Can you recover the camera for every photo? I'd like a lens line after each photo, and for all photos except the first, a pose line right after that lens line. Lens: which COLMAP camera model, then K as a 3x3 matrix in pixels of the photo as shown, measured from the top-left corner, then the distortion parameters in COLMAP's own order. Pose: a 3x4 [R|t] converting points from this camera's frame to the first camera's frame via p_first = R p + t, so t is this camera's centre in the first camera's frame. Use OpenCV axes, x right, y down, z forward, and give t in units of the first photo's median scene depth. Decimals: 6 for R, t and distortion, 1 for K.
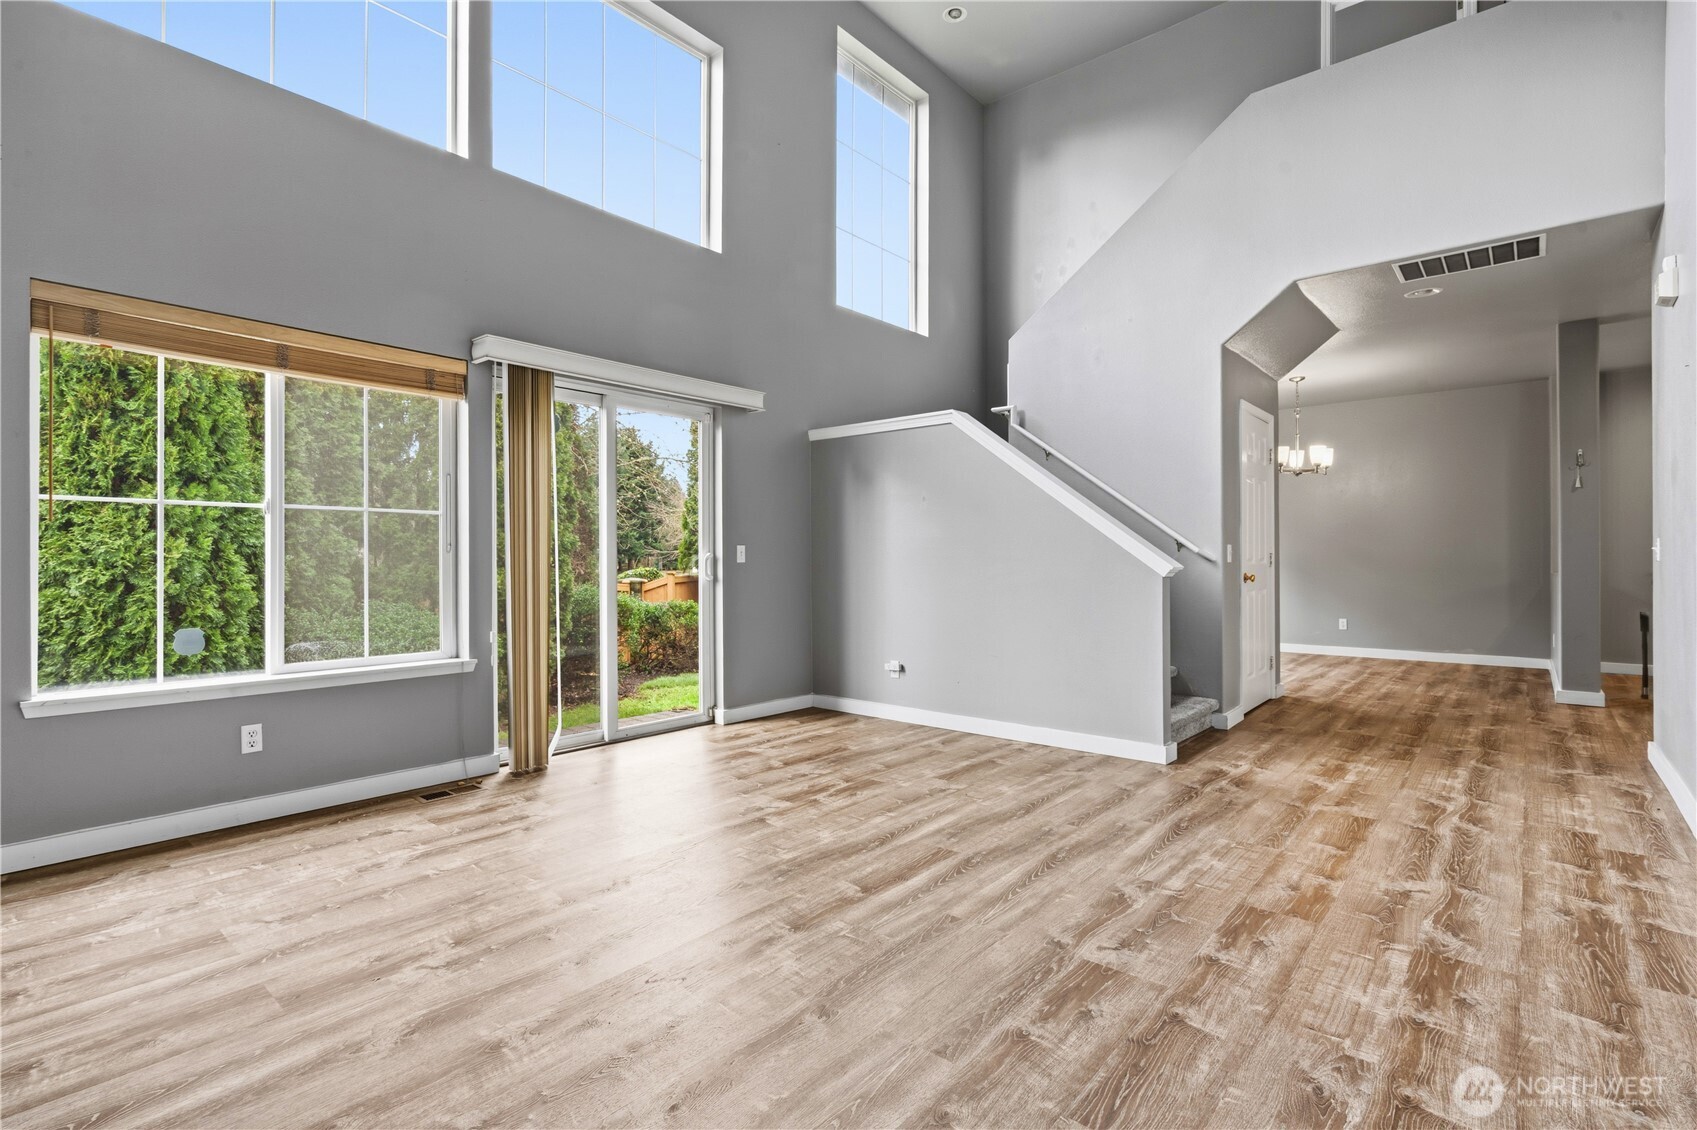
lens RADIAL K [[796.1, 0, 853.7], [0, 796.1, 559.5], [0, 0, 1]] dist [-0.000526, -0.000088]
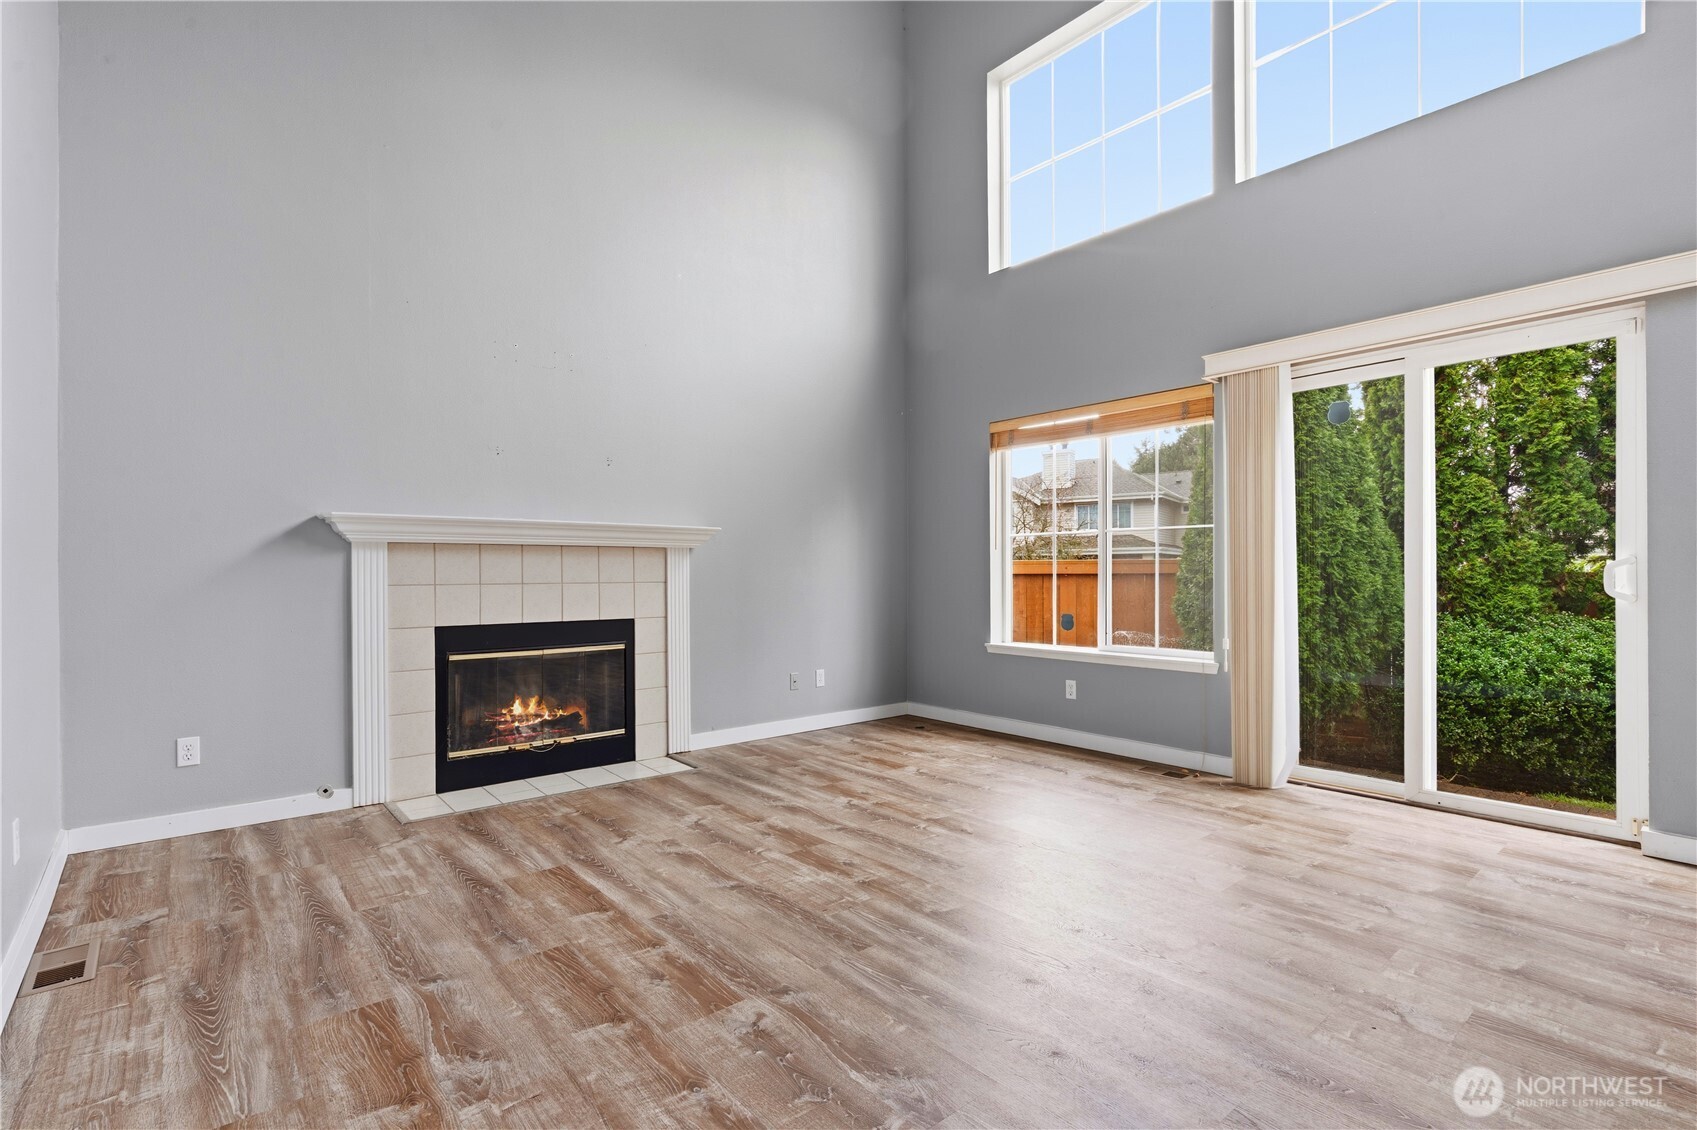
lens RADIAL K [[759.2, 0, 823.8], [0, 759.2, 575.9], [0, 0, 1]] dist [-0.004822, 0.000151]
pose [[-0.164882, 0.008998, -0.986272, 1.133558], [0.005115, 0.999953, 0.008268, -0.003553], [0.986300, -0.003682, -0.164920, 1.222522]]
